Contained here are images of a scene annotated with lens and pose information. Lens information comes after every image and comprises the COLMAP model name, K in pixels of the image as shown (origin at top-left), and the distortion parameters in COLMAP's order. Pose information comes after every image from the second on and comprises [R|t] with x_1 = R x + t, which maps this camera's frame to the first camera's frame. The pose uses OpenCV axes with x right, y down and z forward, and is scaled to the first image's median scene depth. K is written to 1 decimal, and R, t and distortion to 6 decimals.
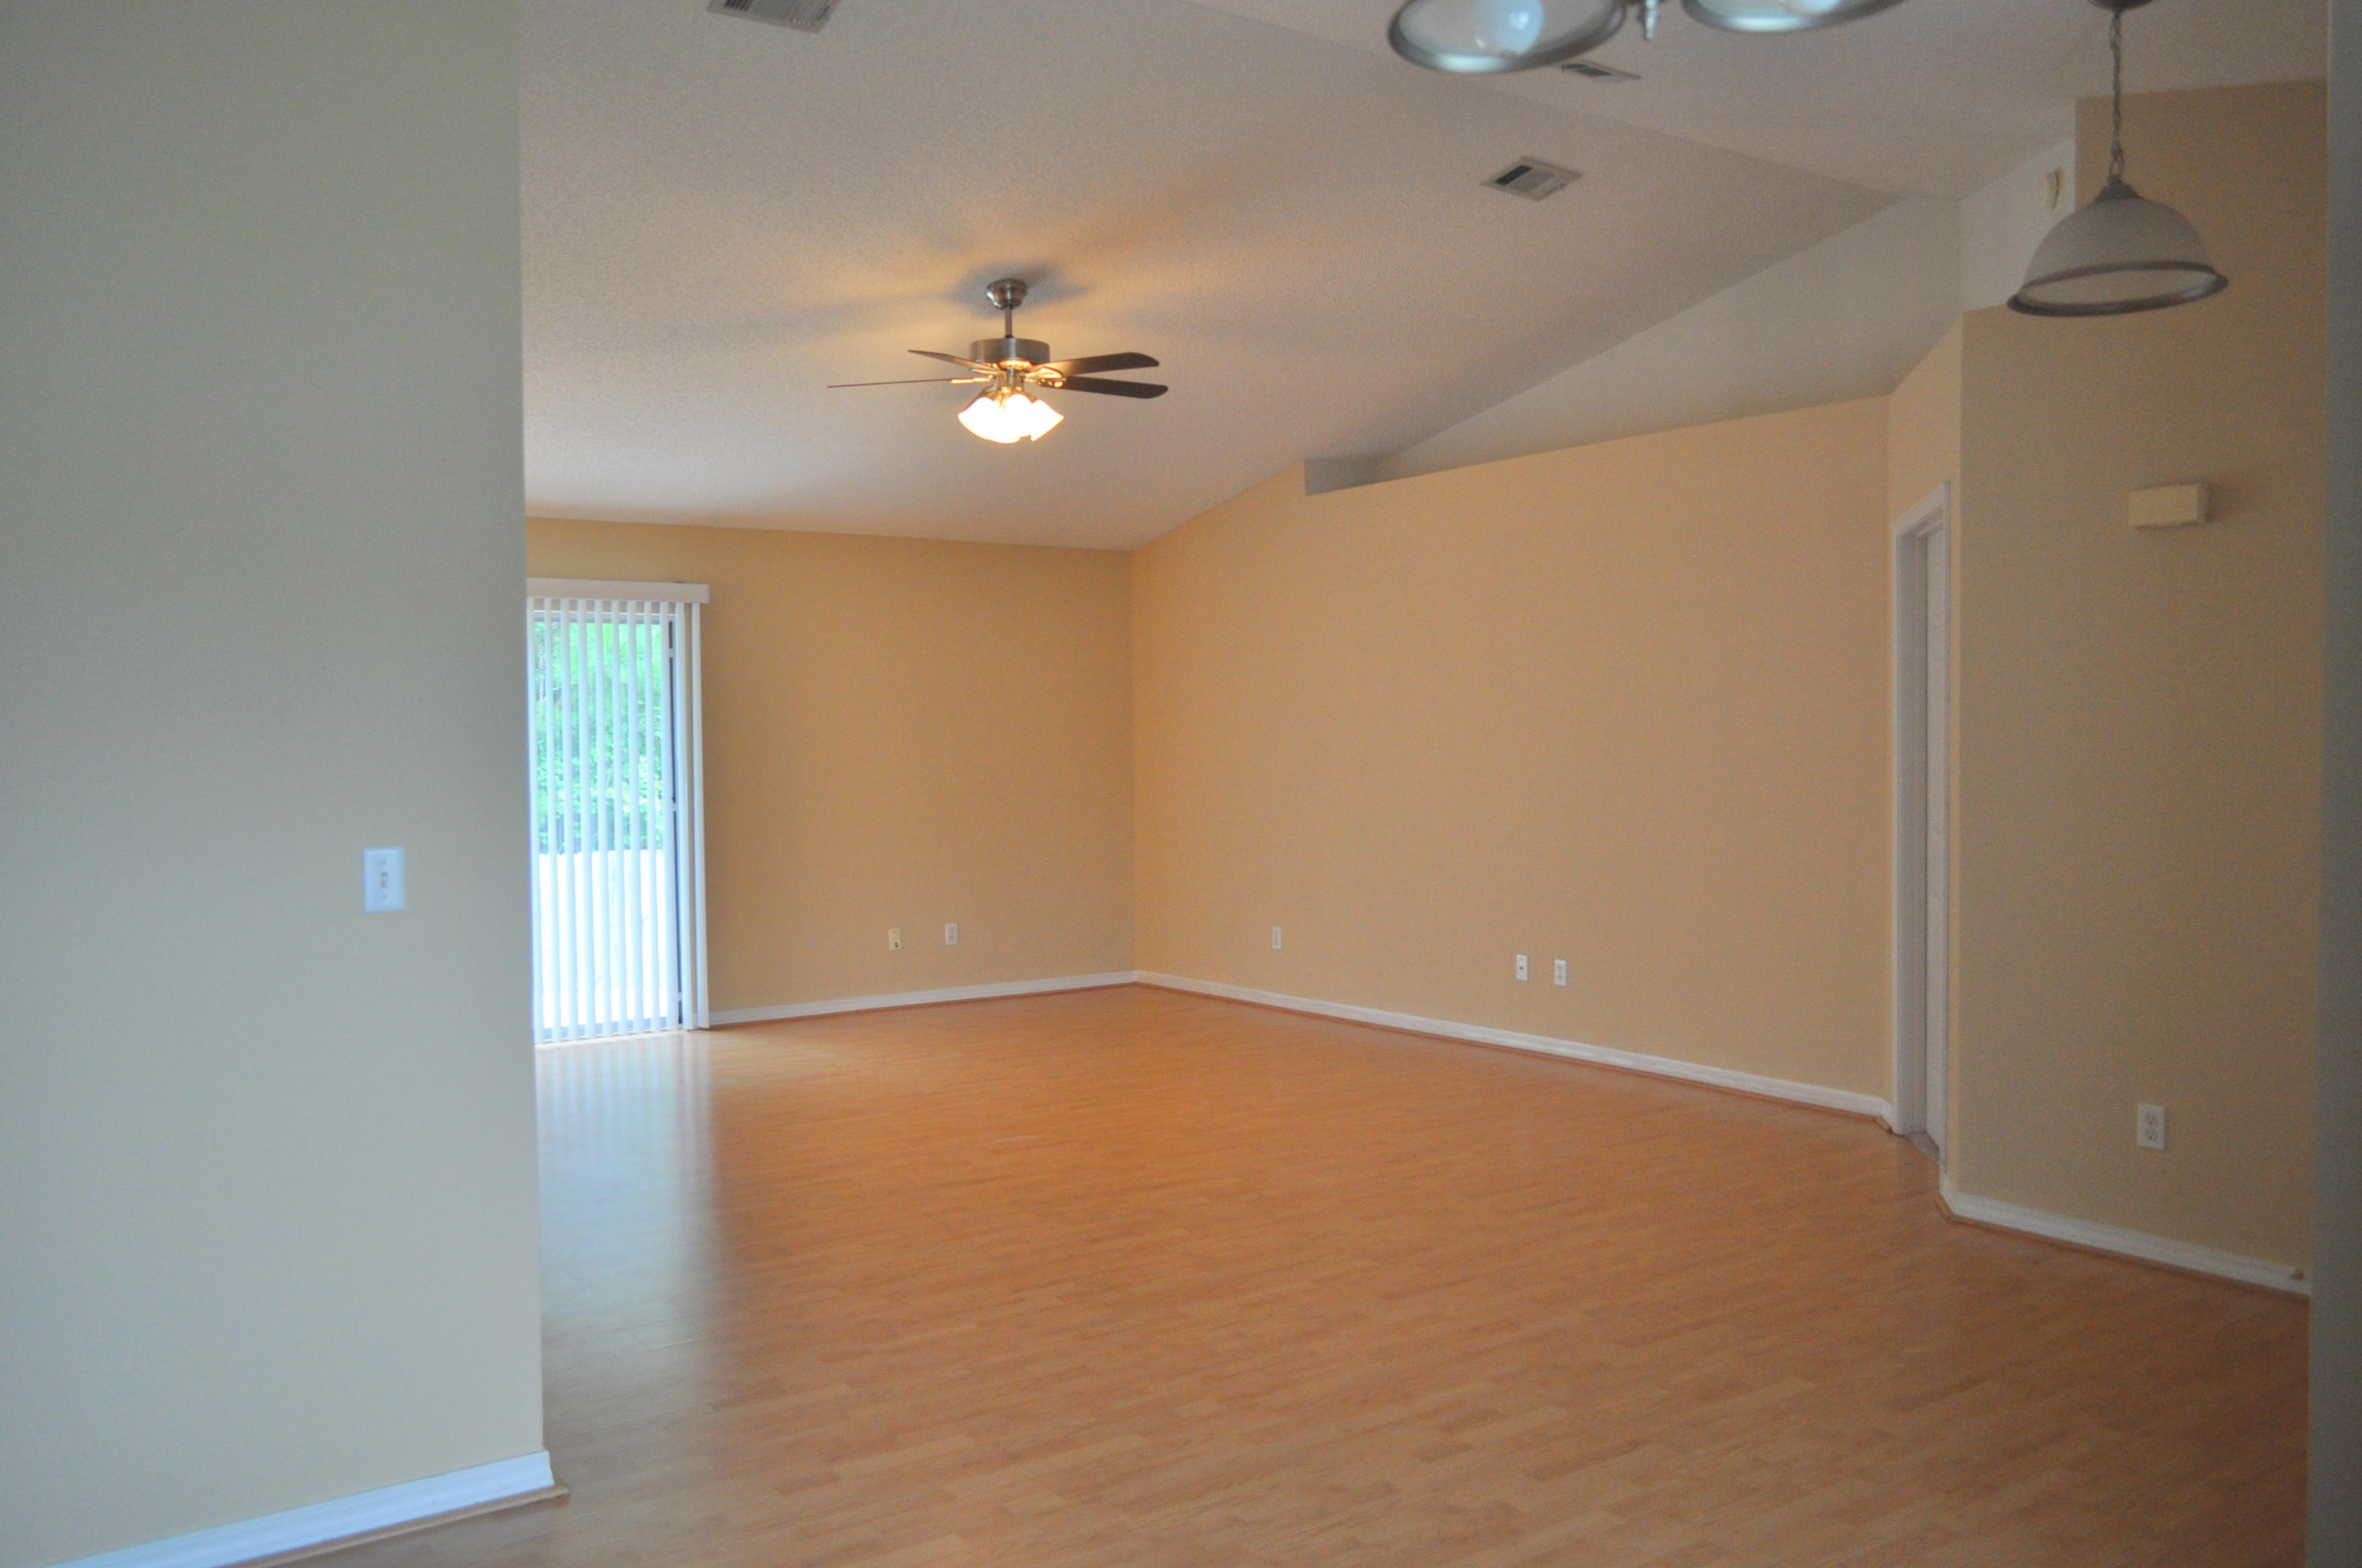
lens RADIAL K [[1860.0, 0, 1182.7], [0, 1860.0, 798.0], [0, 0, 1]] dist [-0.026425, 0.016143]
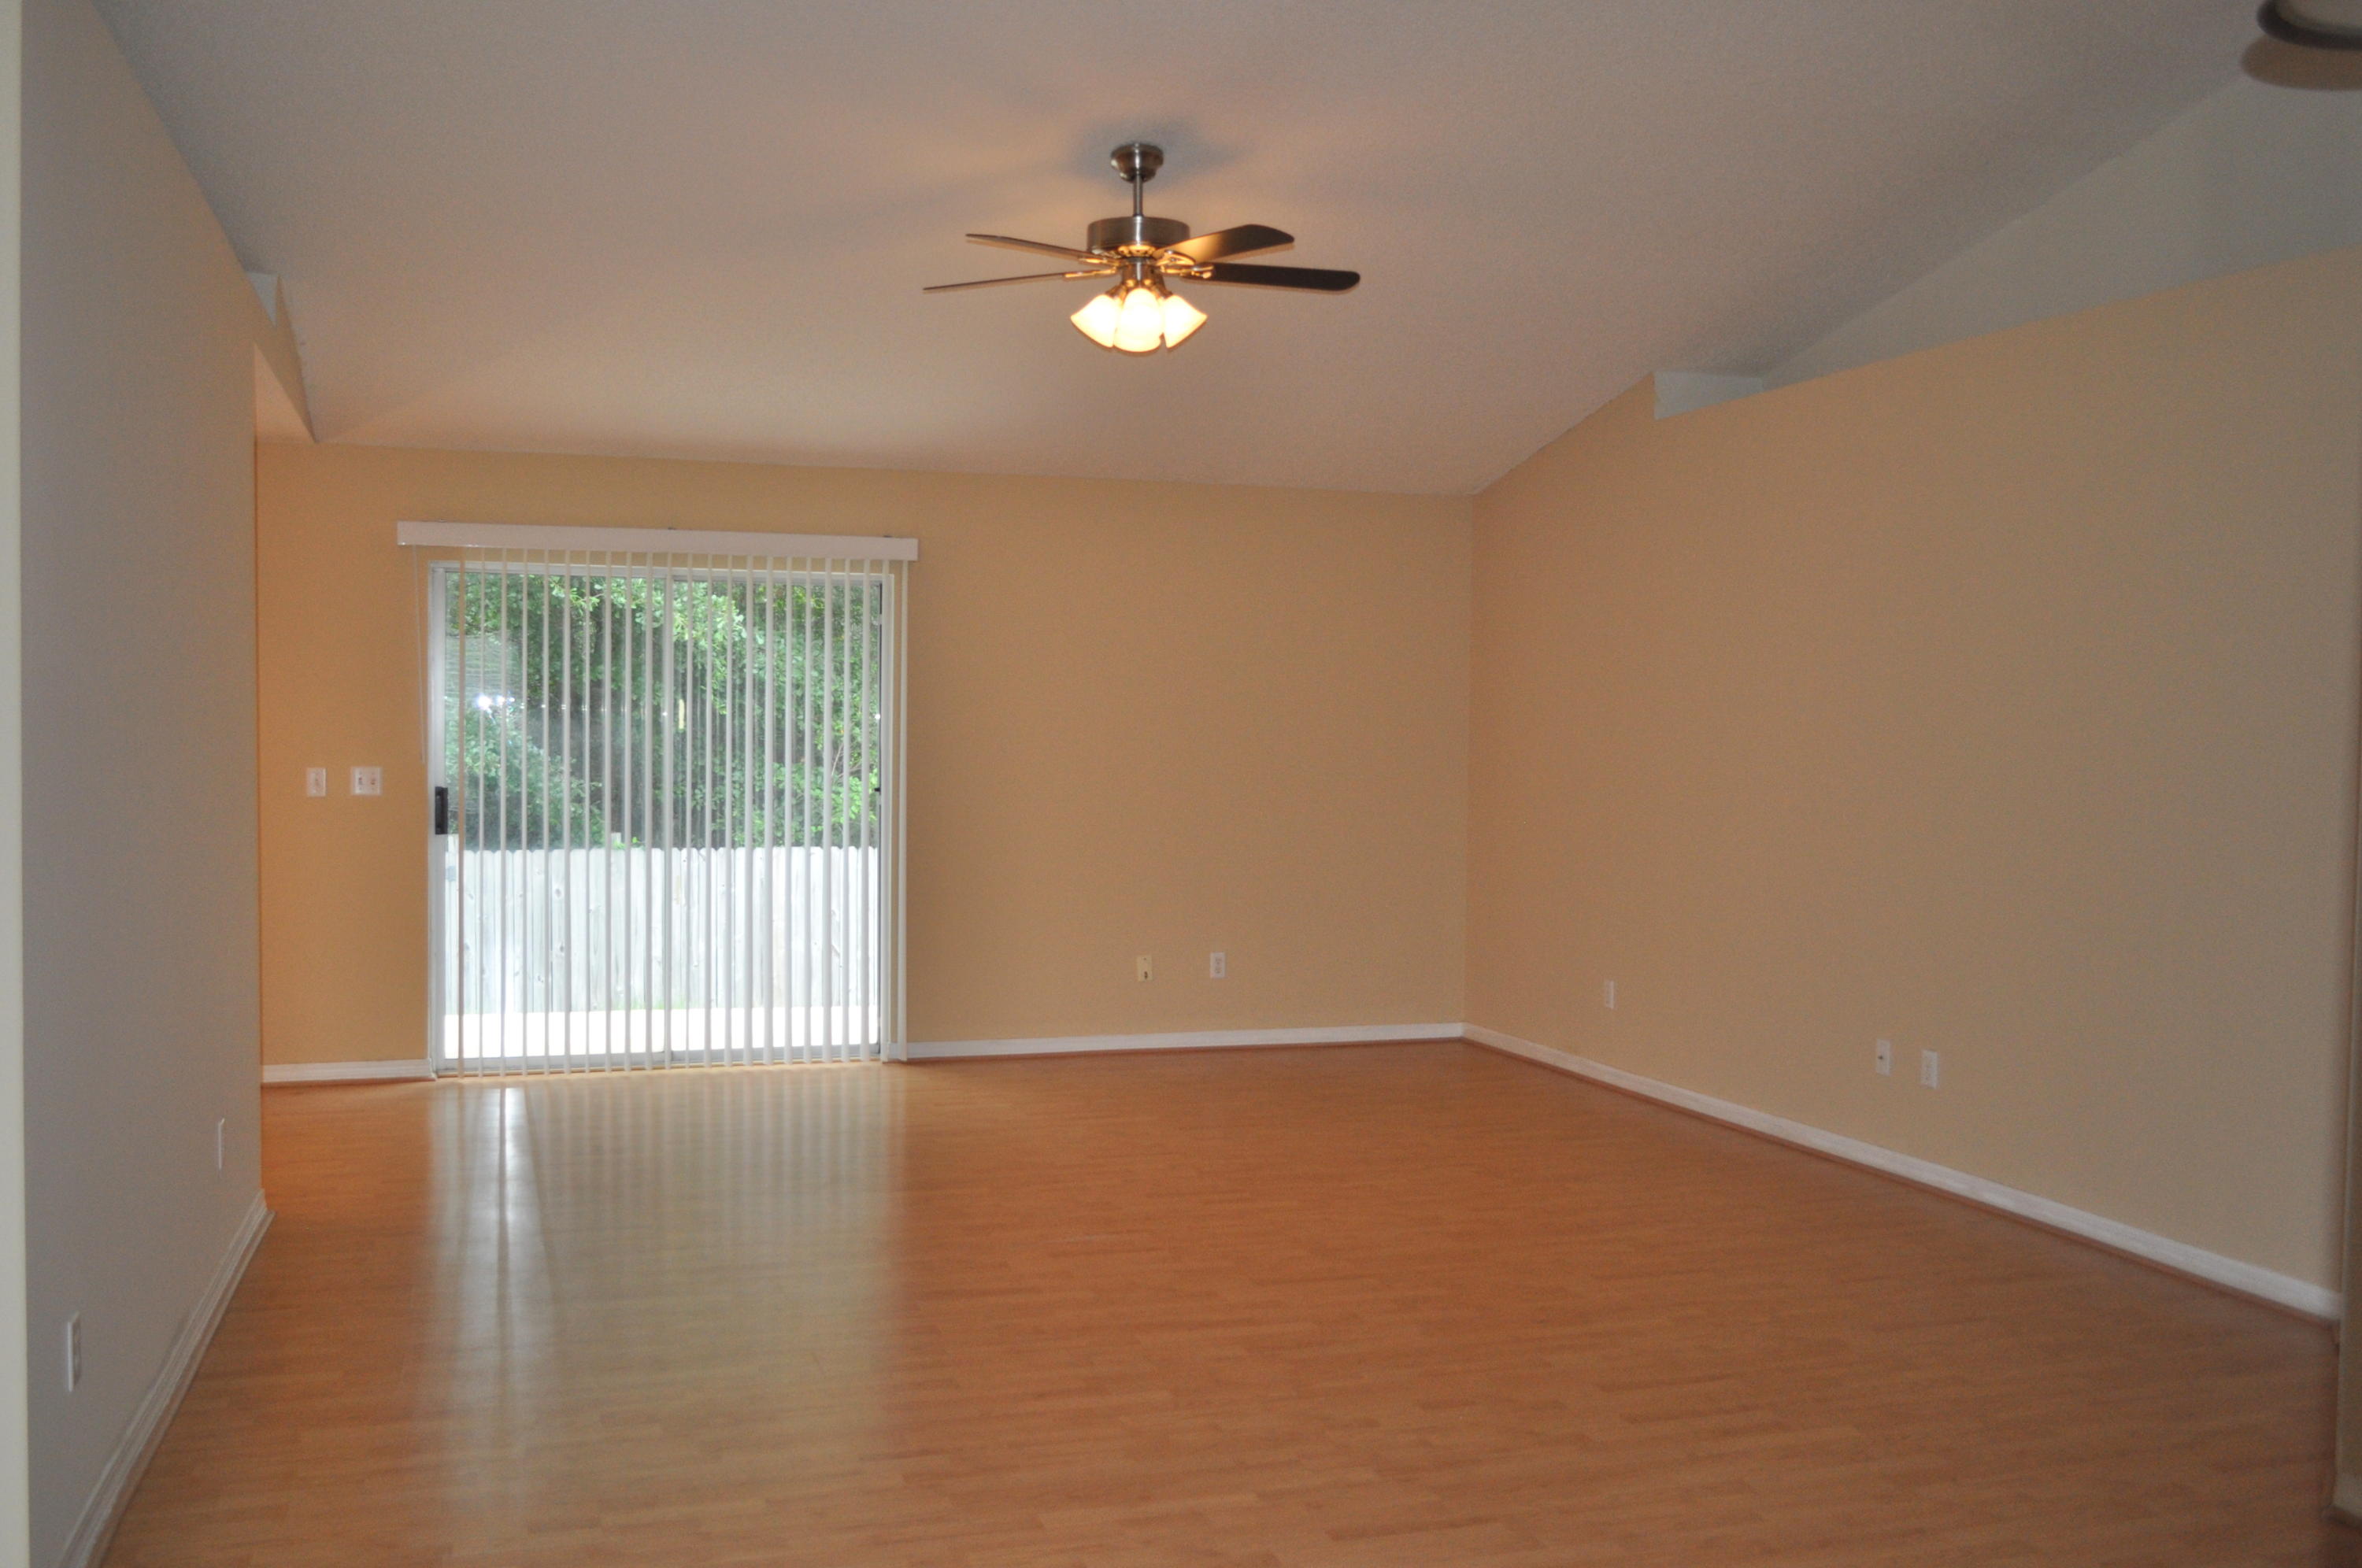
lens RADIAL K [[2103.0, 0, 1180.1], [0, 2103.0, 765.8], [0, 0, 1]] dist [-0.009681, -0.004790]
pose [[0.956759, 0.028911, -0.289443, 0.186949], [-0.033791, 0.999358, -0.011876, -0.005077], [0.288914, 0.021143, 0.957122, 0.154331]]
